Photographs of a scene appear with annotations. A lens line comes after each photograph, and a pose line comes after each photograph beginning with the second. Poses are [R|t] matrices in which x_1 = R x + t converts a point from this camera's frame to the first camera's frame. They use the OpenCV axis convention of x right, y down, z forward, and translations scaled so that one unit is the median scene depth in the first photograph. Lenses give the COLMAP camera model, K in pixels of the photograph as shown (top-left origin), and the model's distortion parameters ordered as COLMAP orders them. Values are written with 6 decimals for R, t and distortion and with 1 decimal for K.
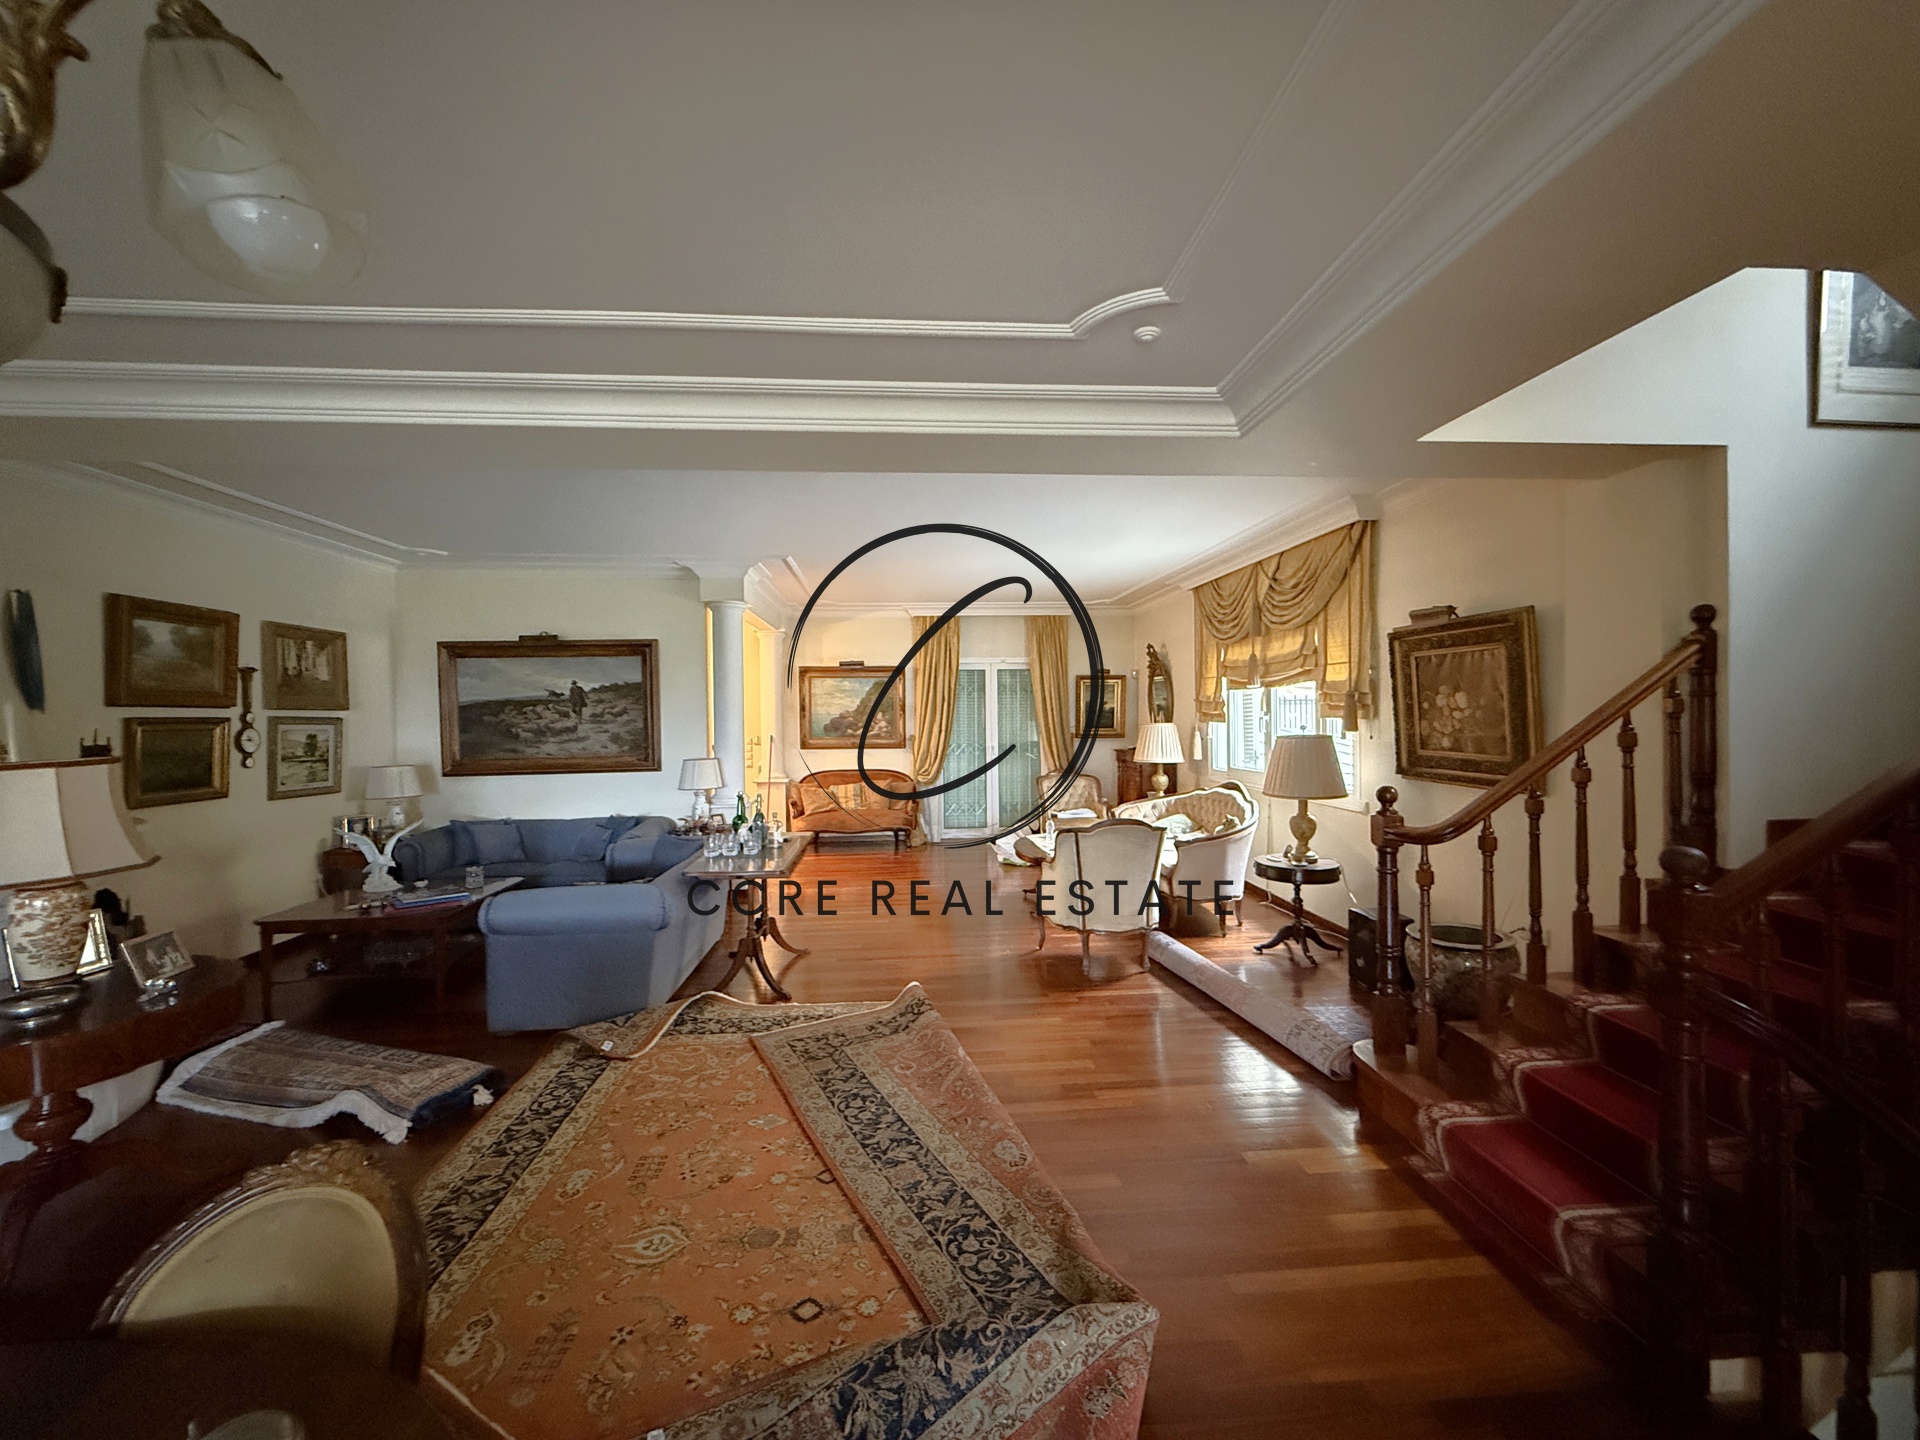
lens RADIAL K [[764.6, 0, 953.7], [0, 764.6, 718.7], [0, 0, 1]] dist [-0.002134, 0.000655]
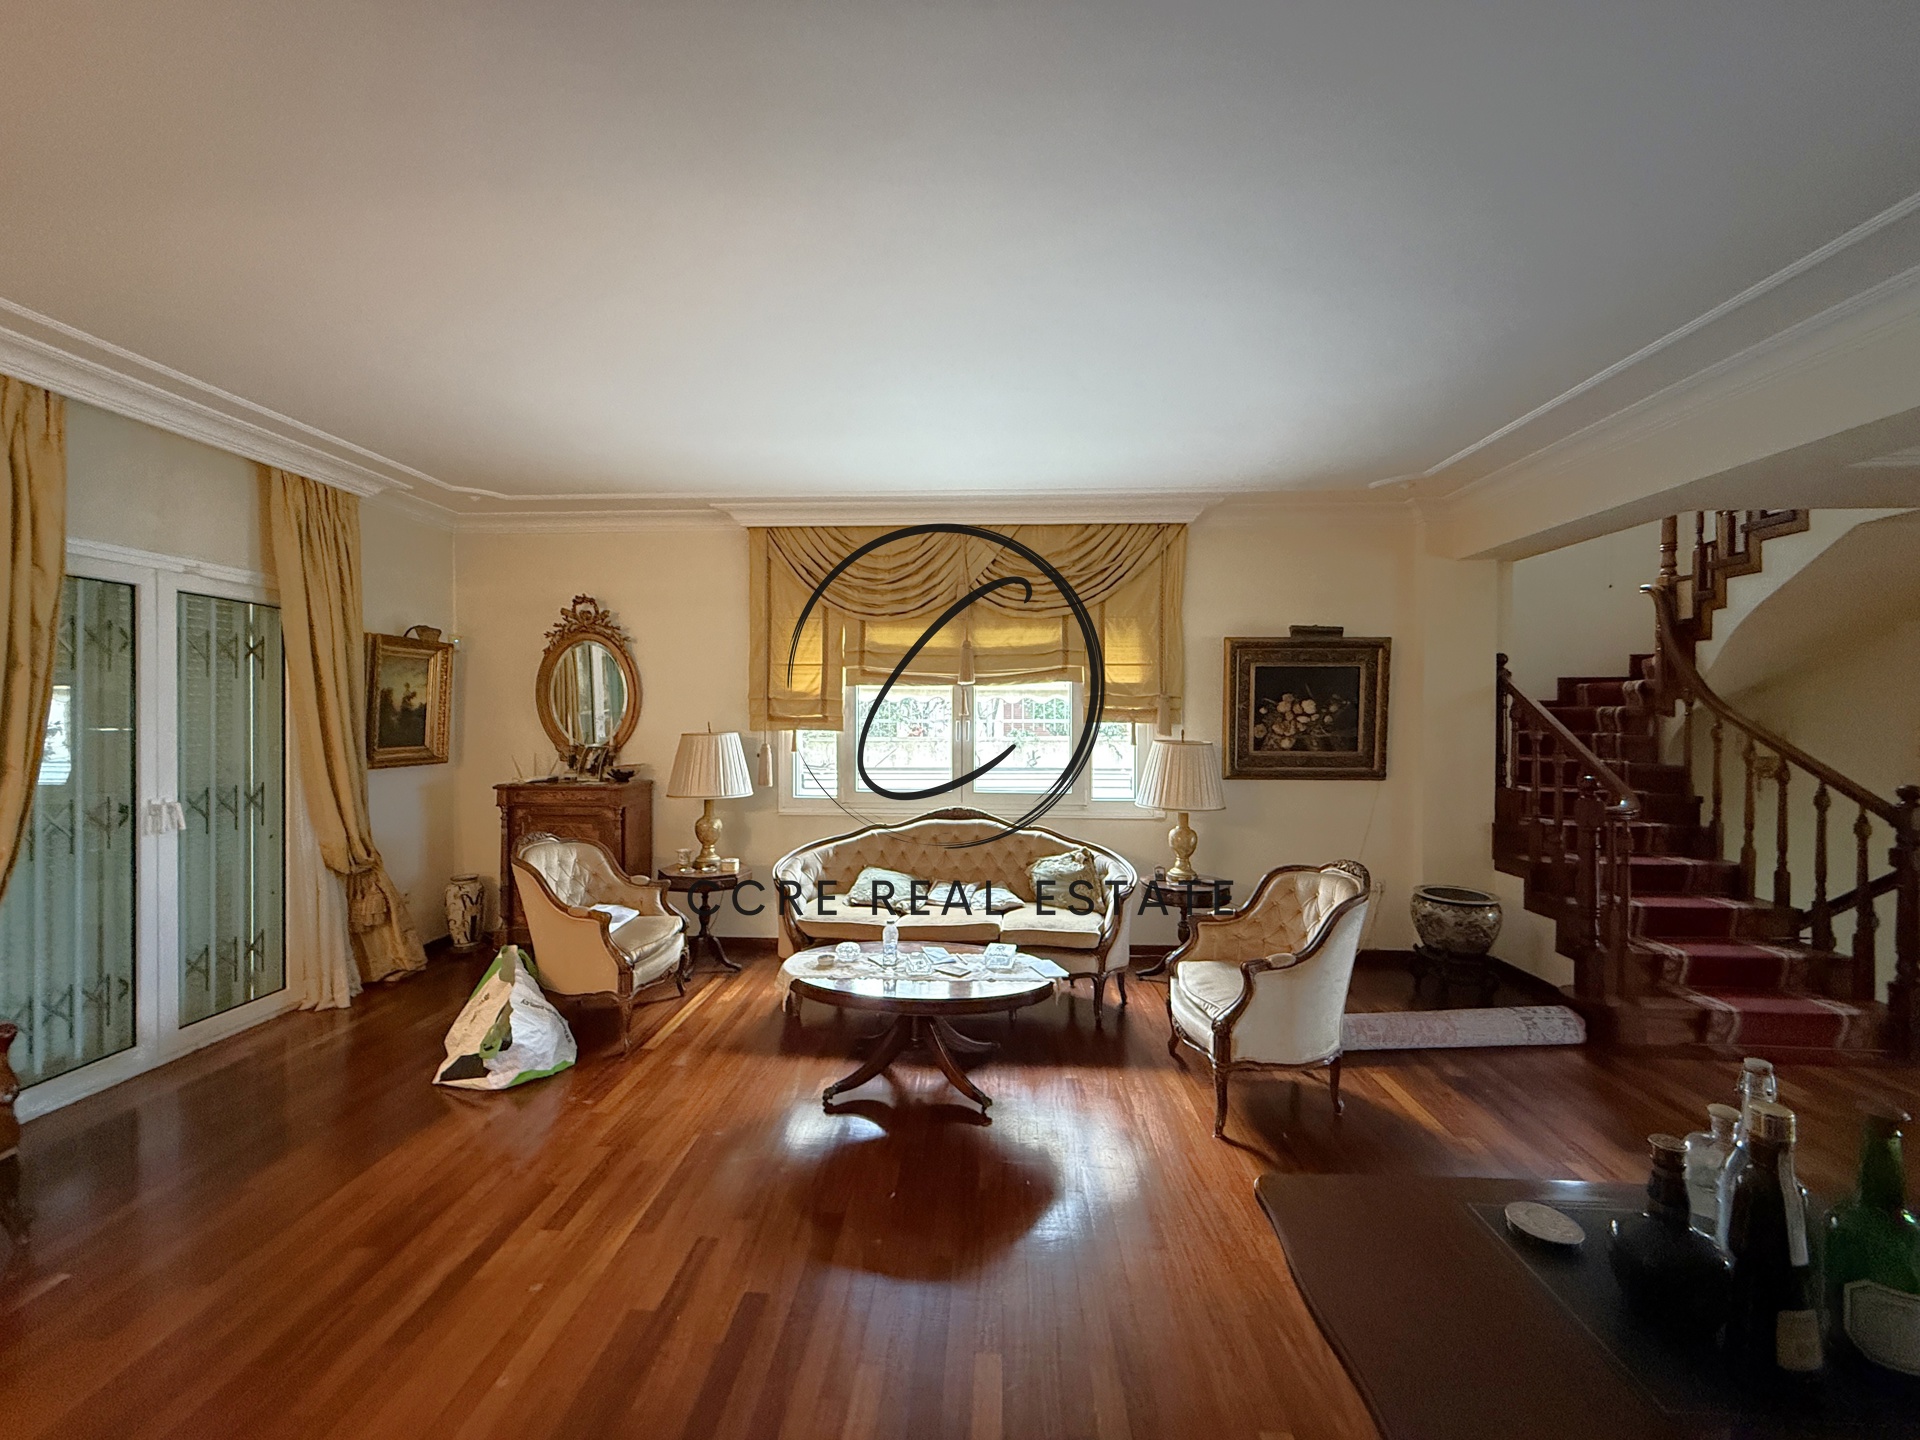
lens RADIAL K [[764.6, 0, 953.7], [0, 764.6, 718.7], [0, 0, 1]] dist [-0.002134, 0.000655]
pose [[0.144384, 0.011404, 0.989456, -0.466930], [0.003477, 0.999922, -0.012032, 0.004883], [-0.989516, 0.005178, 0.144333, 1.088719]]
